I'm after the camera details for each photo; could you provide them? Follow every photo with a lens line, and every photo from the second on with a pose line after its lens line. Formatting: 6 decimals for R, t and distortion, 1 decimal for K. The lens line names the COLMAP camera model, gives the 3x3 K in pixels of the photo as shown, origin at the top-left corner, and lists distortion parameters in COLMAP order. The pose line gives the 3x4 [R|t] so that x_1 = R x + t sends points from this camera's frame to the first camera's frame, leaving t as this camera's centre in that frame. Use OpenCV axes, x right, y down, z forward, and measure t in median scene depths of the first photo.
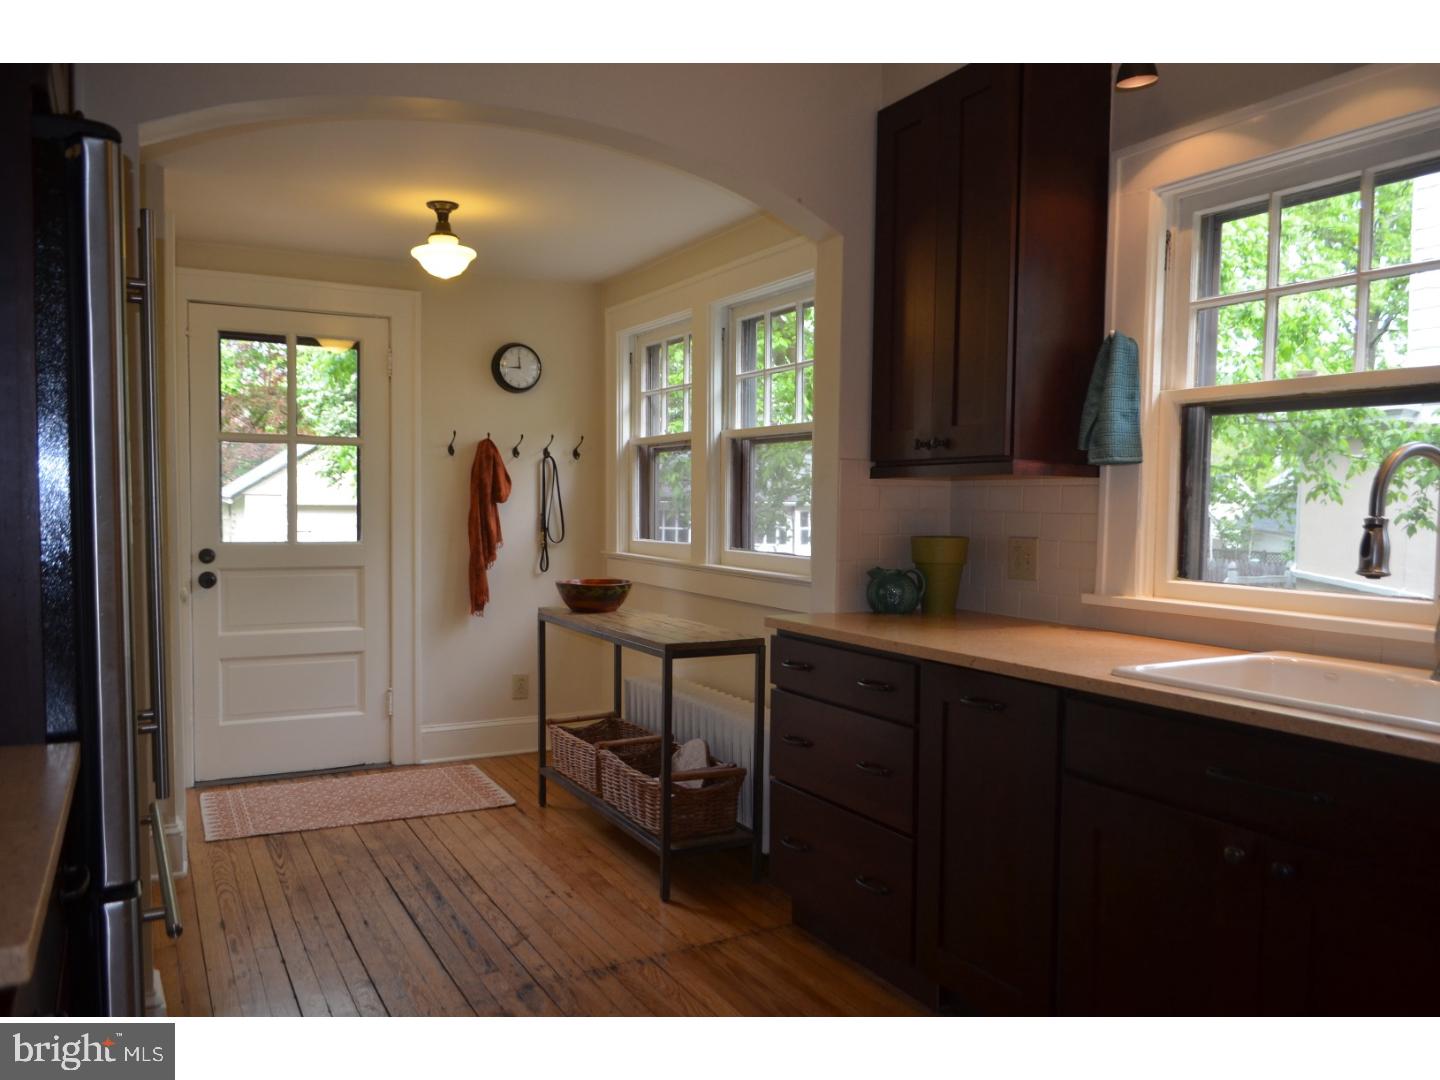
lens RADIAL K [[1121.4, 0, 729.4], [0, 1121.4, 543.0], [0, 0, 1]] dist [-0.006217, 0.007864]
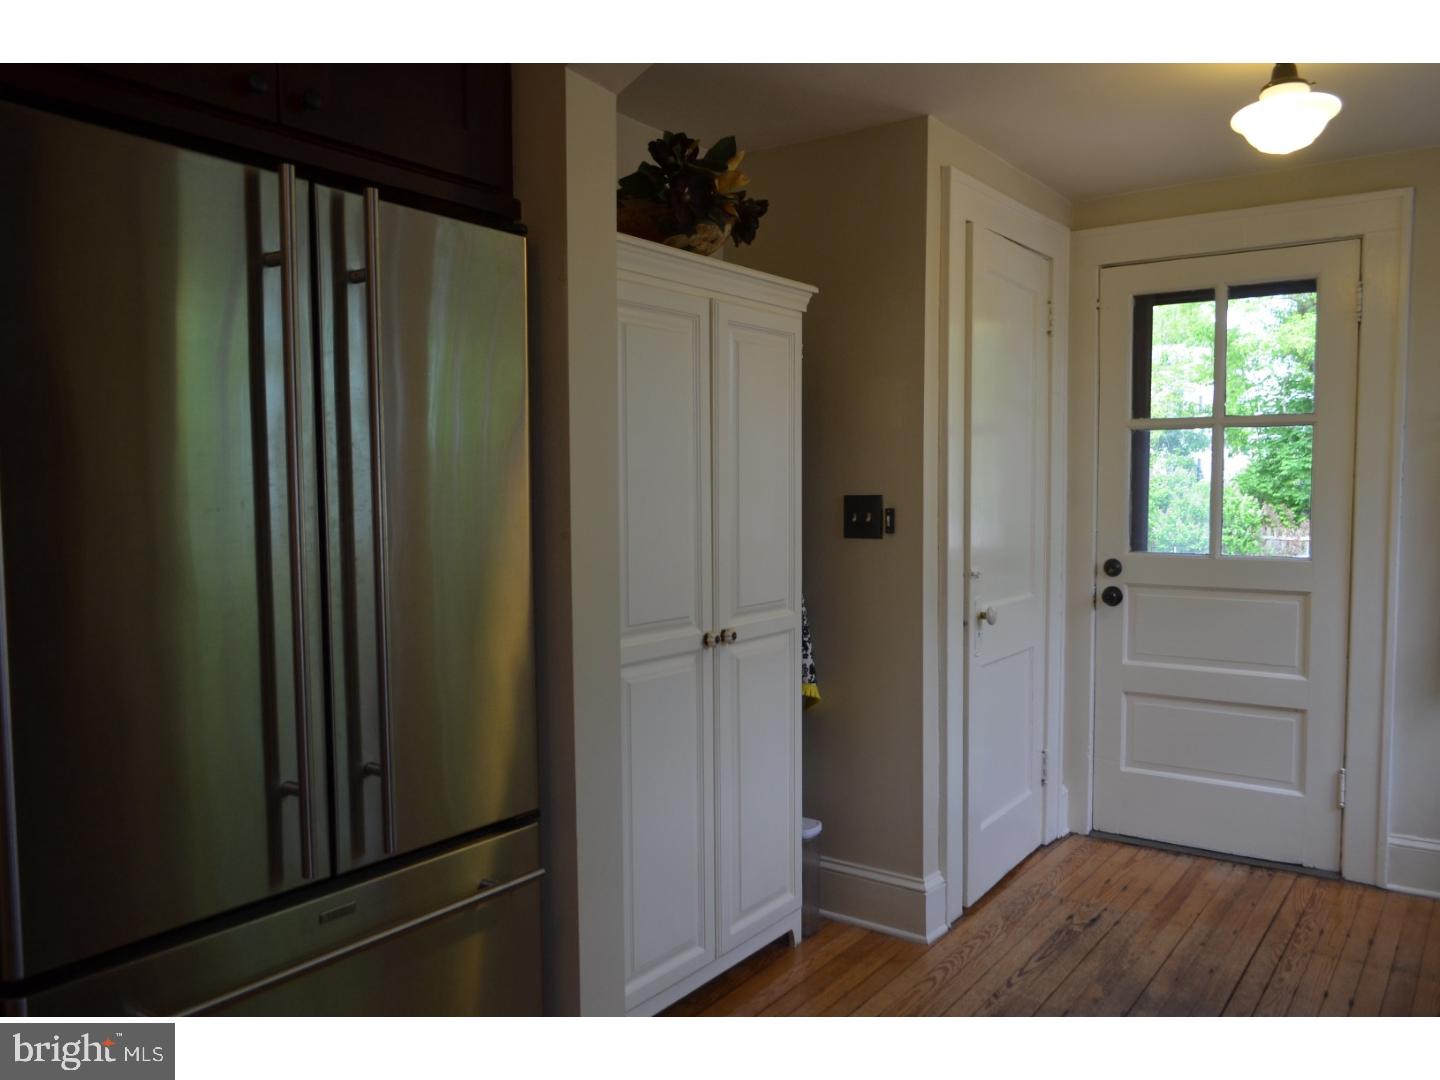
lens RADIAL K [[1121.4, 0, 715.8], [0, 1121.4, 552.2], [0, 0, 1]] dist [-0.006217, 0.007864]
pose [[0.486811, 0.039857, -0.872598, 0.116467], [-0.036153, 0.999022, 0.025462, -0.009992], [0.872759, 0.019152, 0.487775, 0.316437]]
